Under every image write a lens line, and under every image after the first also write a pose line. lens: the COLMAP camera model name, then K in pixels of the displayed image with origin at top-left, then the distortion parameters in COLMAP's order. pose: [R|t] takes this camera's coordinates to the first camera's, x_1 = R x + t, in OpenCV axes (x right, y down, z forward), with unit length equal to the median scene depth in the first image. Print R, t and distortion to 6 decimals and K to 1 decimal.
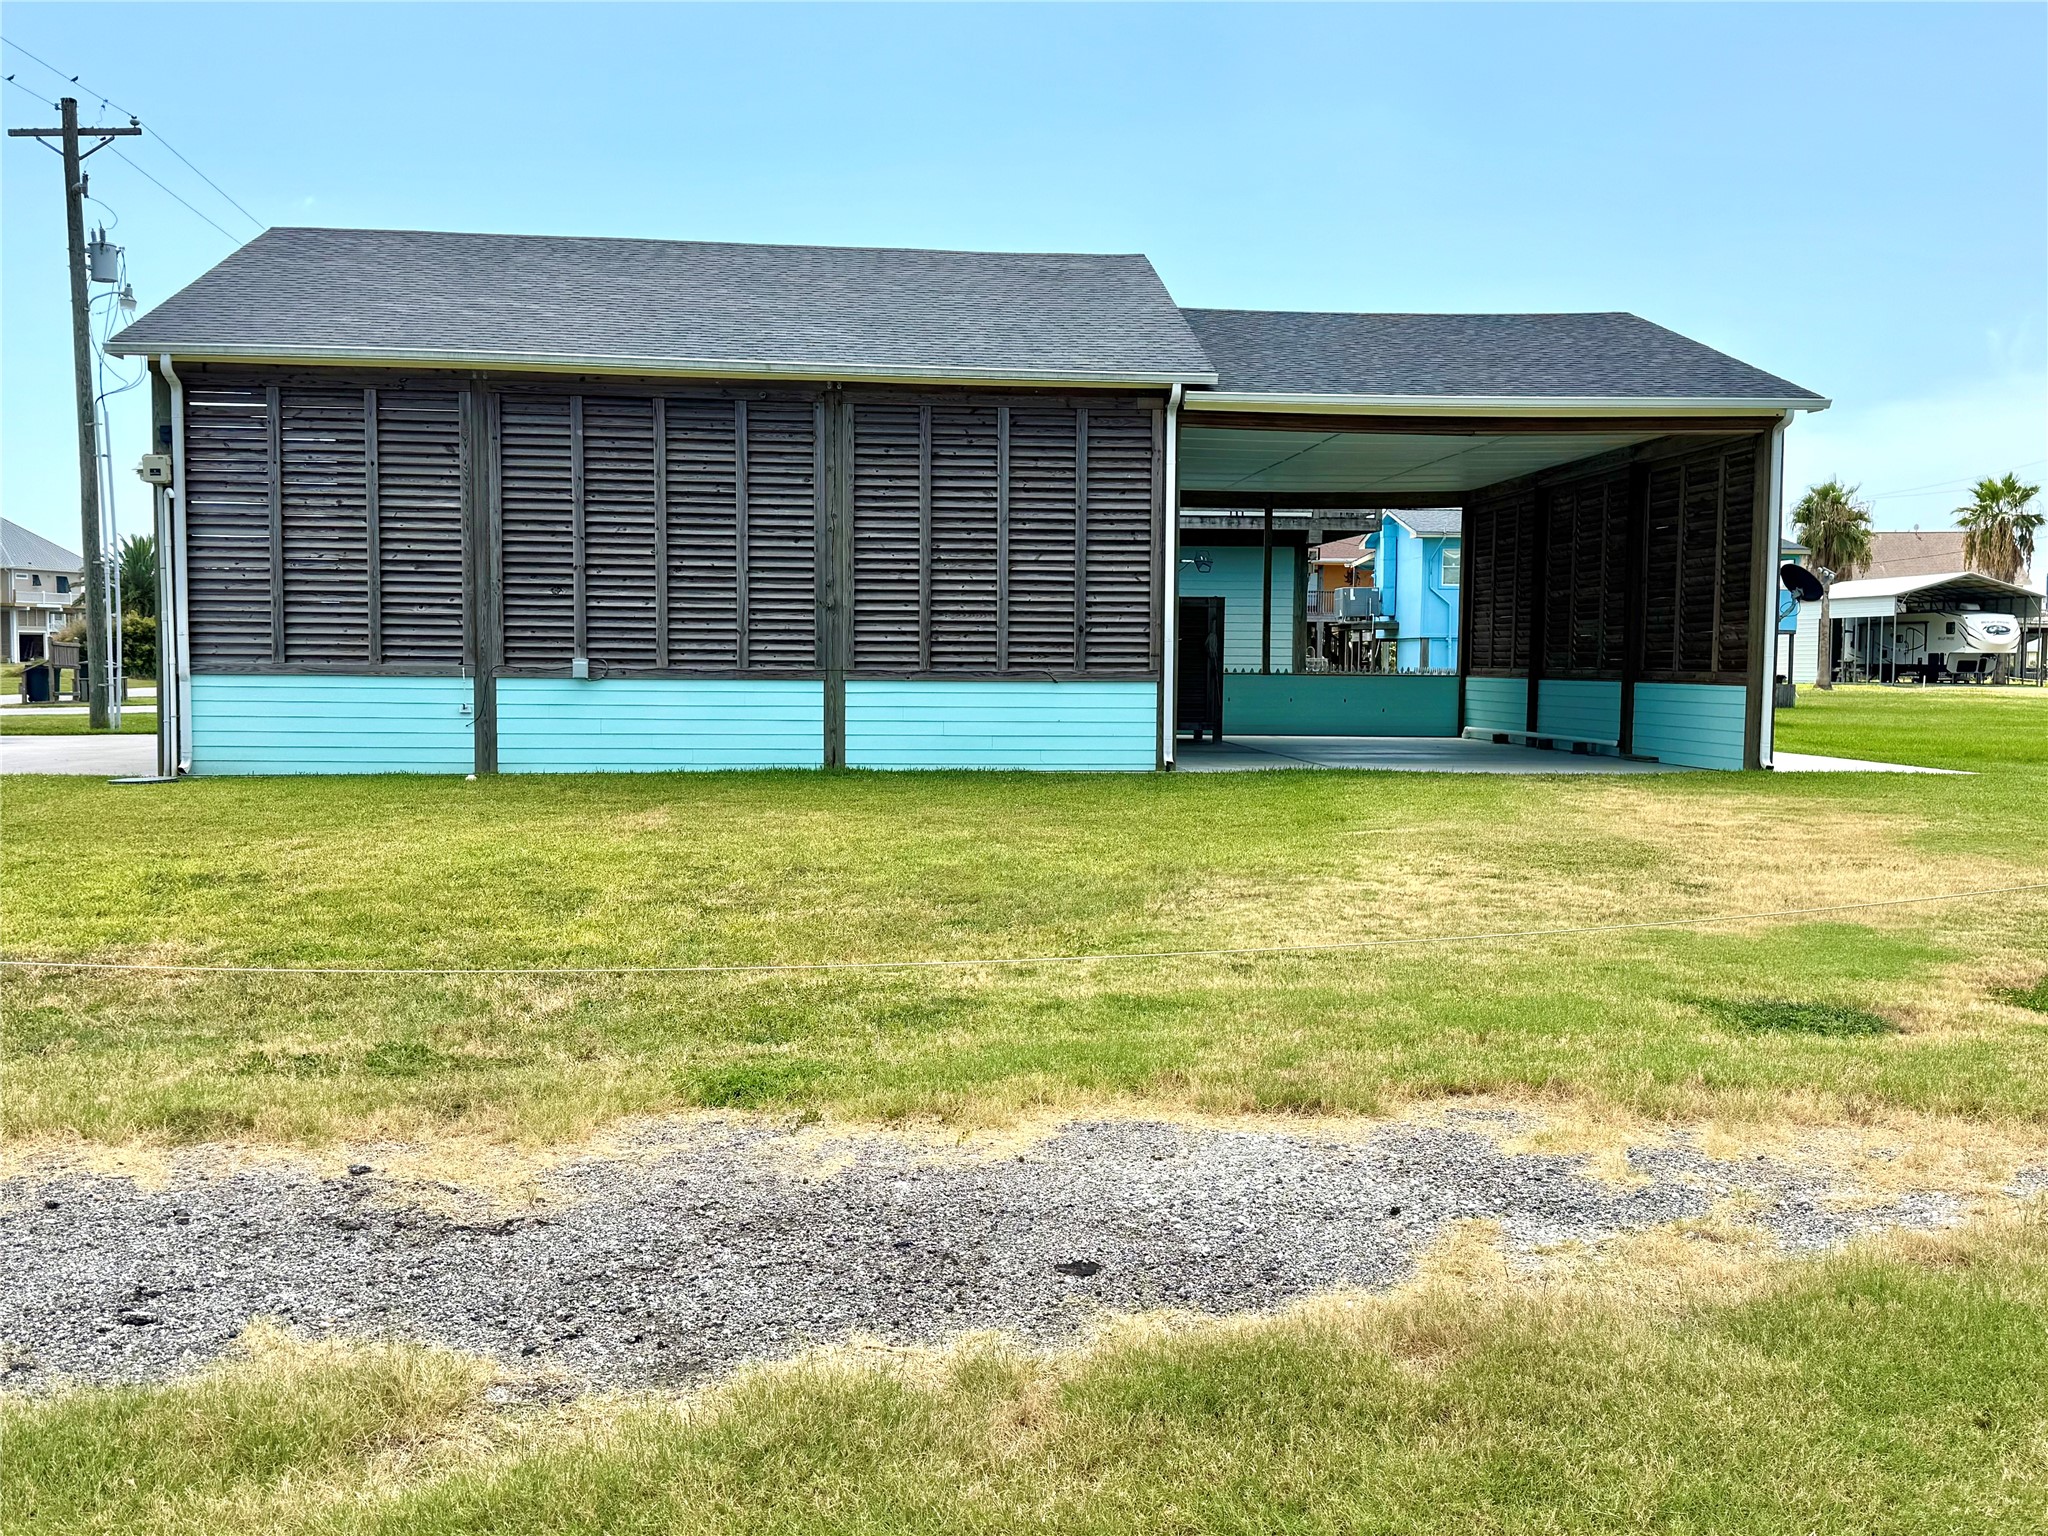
lens RADIAL K [[1914.9, 0, 1029.3], [0, 1914.9, 775.9], [0, 0, 1]] dist [0.181892, -0.367723]
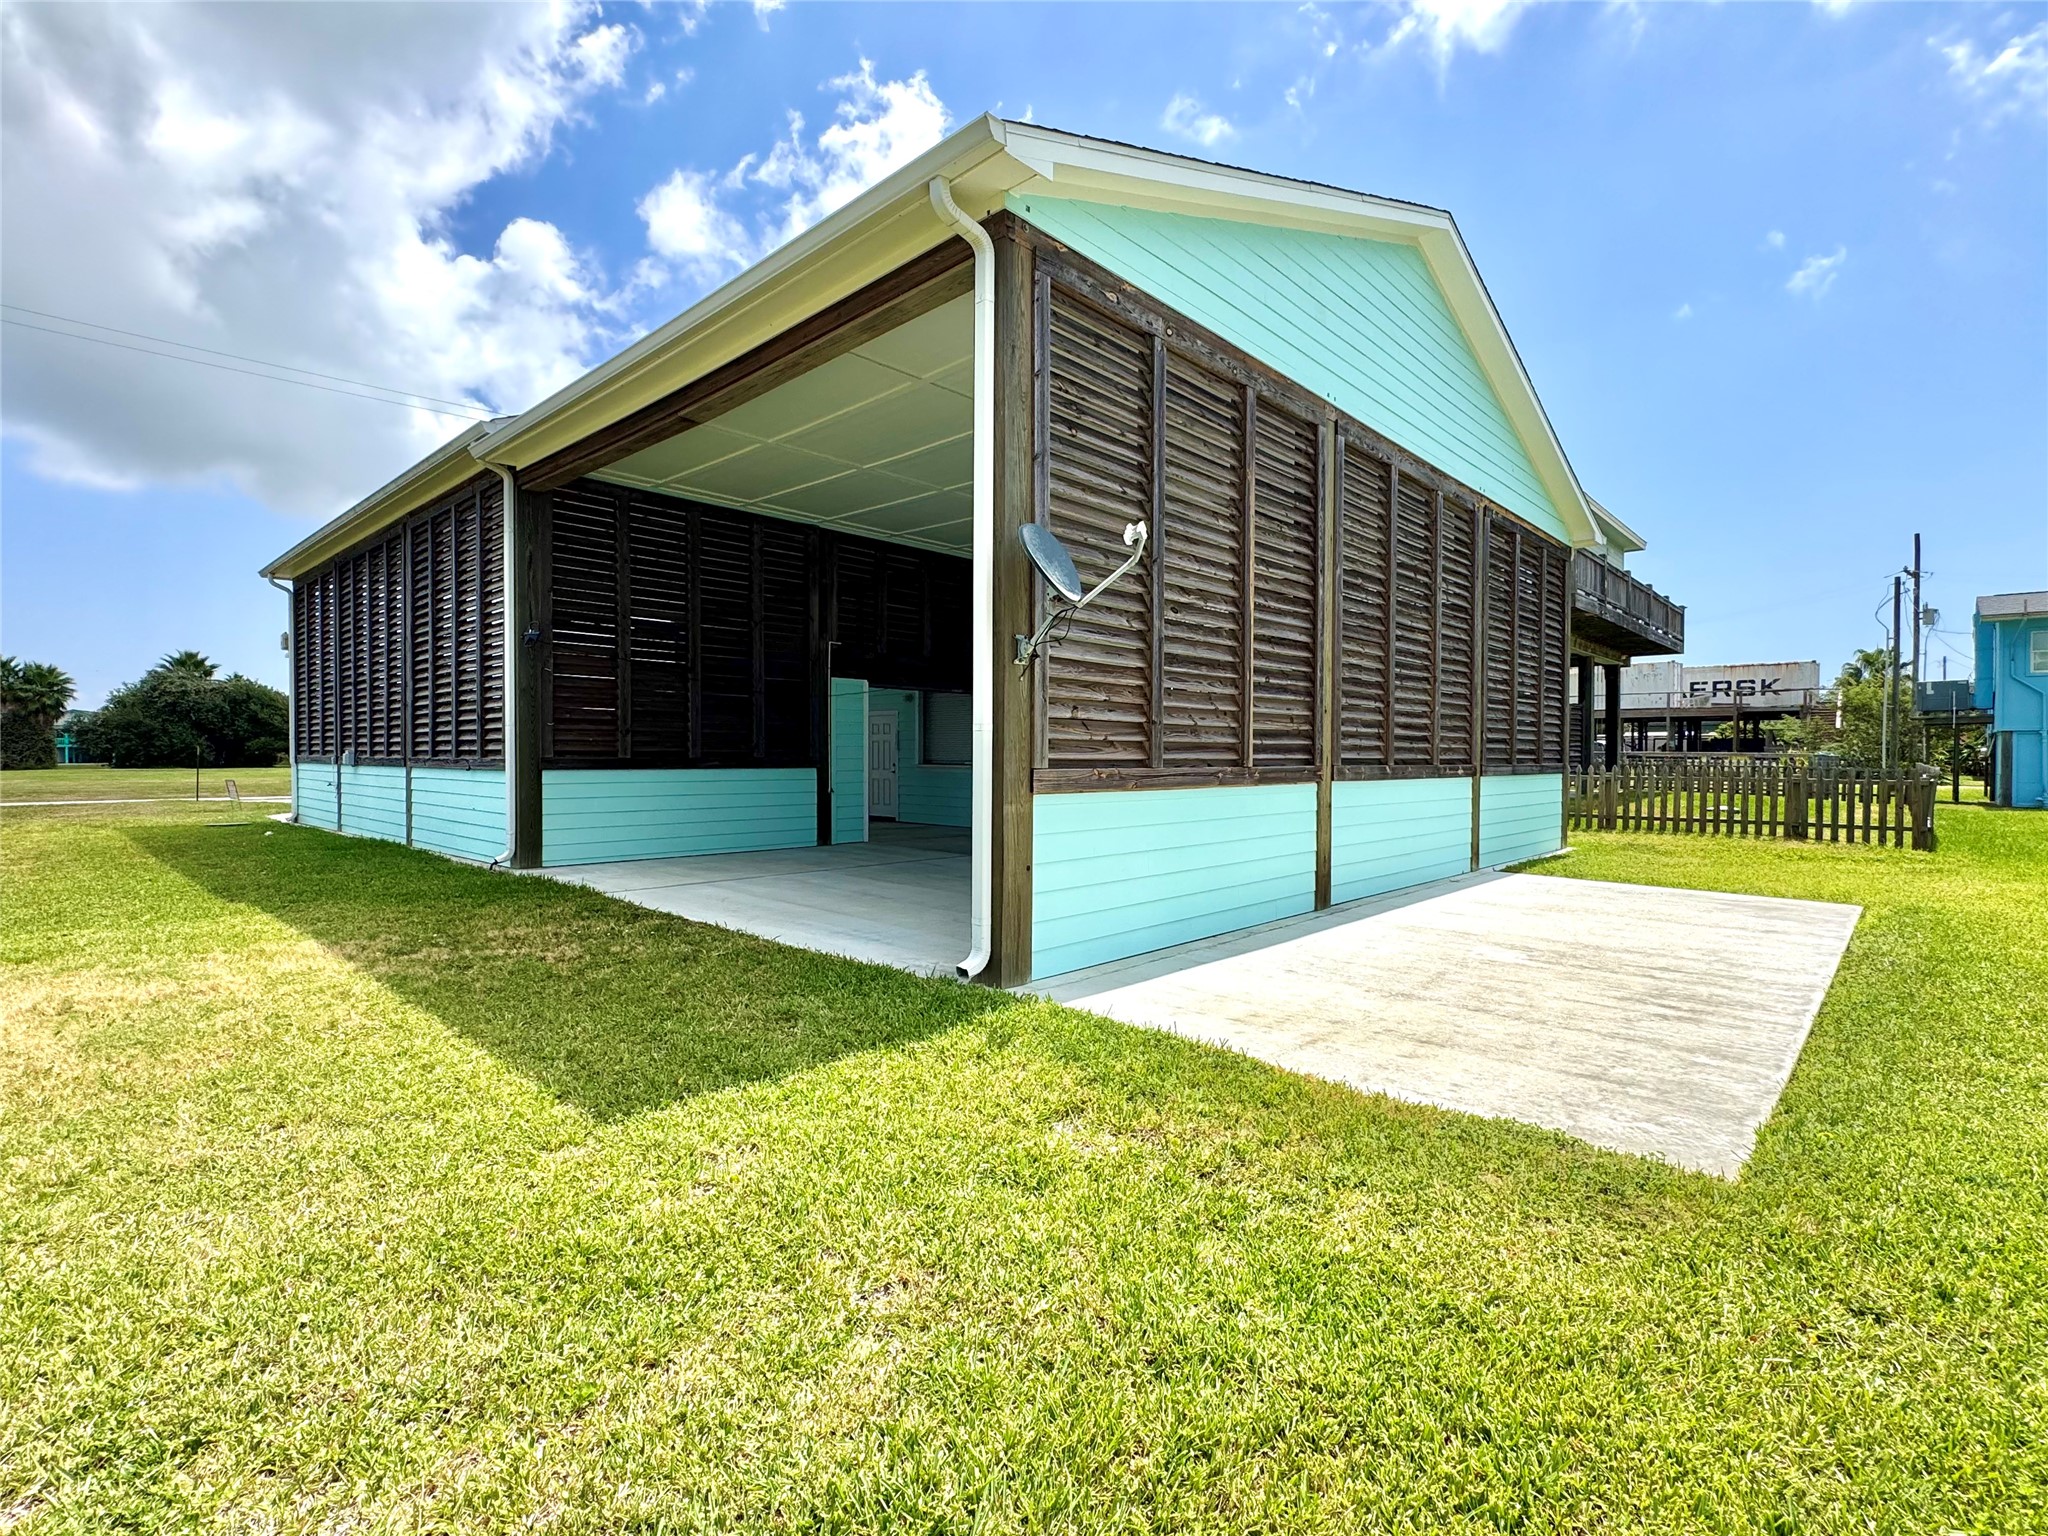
lens RADIAL K [[958.8, 0, 1020.9], [0, 958.8, 767.4], [0, 0, 1]] dist [-0.002998, 0.000024]
pose [[0.663292, 0.005162, -0.748343, 0.568797], [-0.045374, 0.998414, -0.033331, -0.046239], [0.746984, 0.056064, 0.662474, 0.880831]]
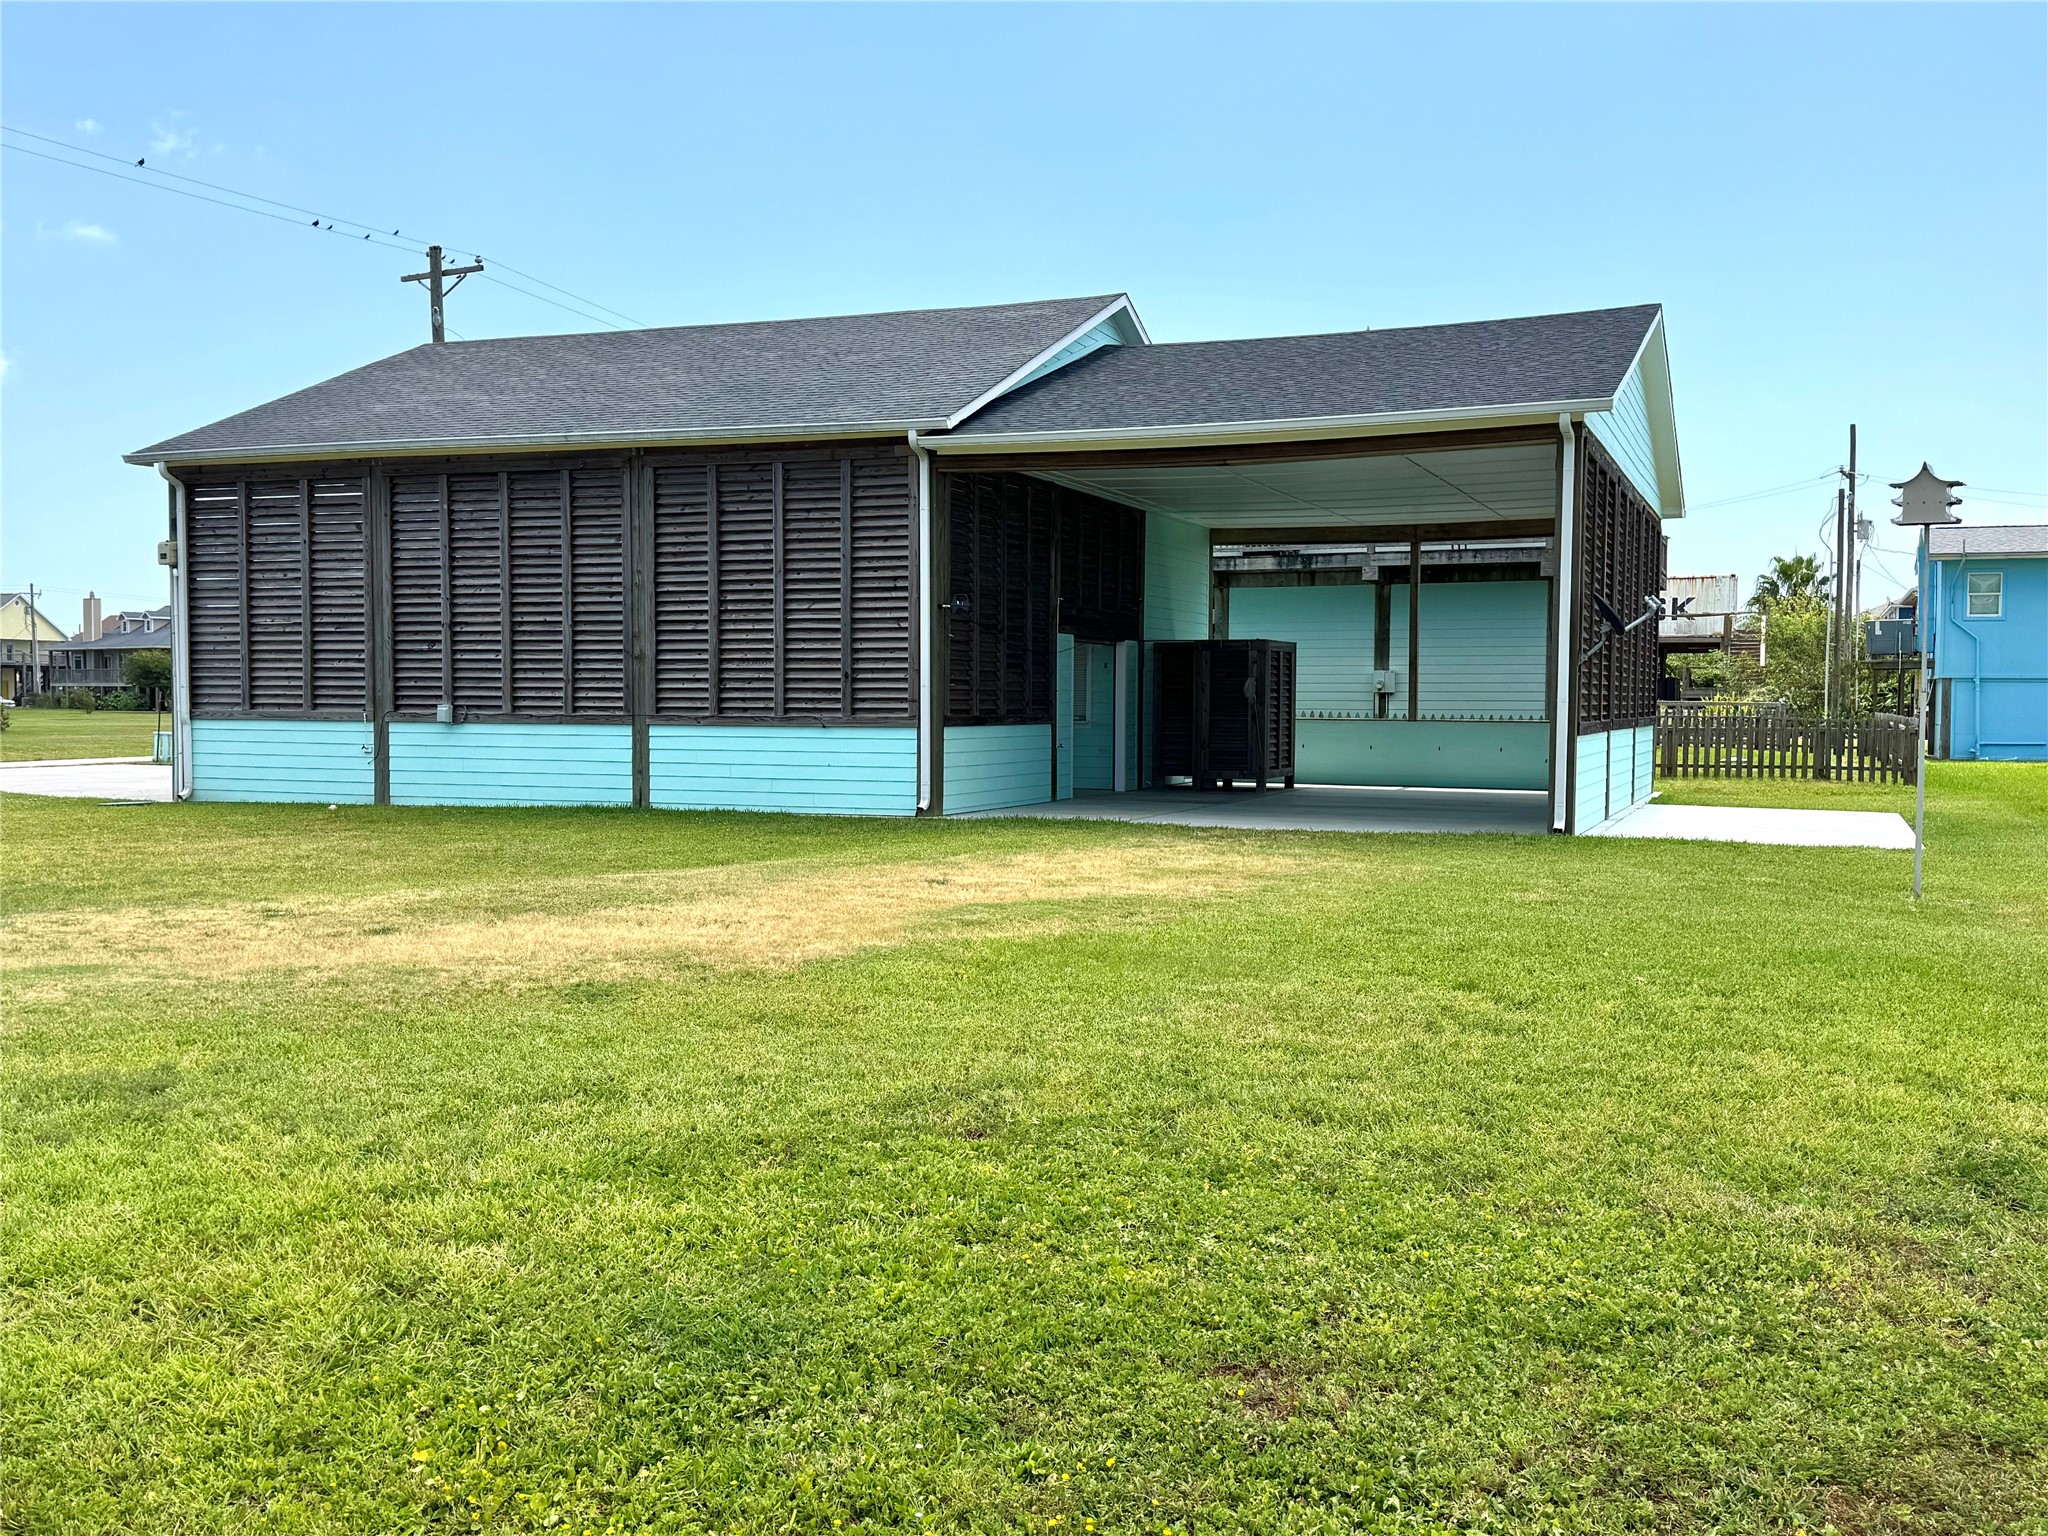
lens RADIAL K [[1914.9, 0, 1029.3], [0, 1914.9, 775.9], [0, 0, 1]] dist [0.181892, -0.367723]
pose [[0.891786, 0.014468, -0.452225, 0.572114], [-0.025797, 0.999489, -0.018895, -0.006286], [0.451721, 0.028516, 0.891704, 0.136754]]
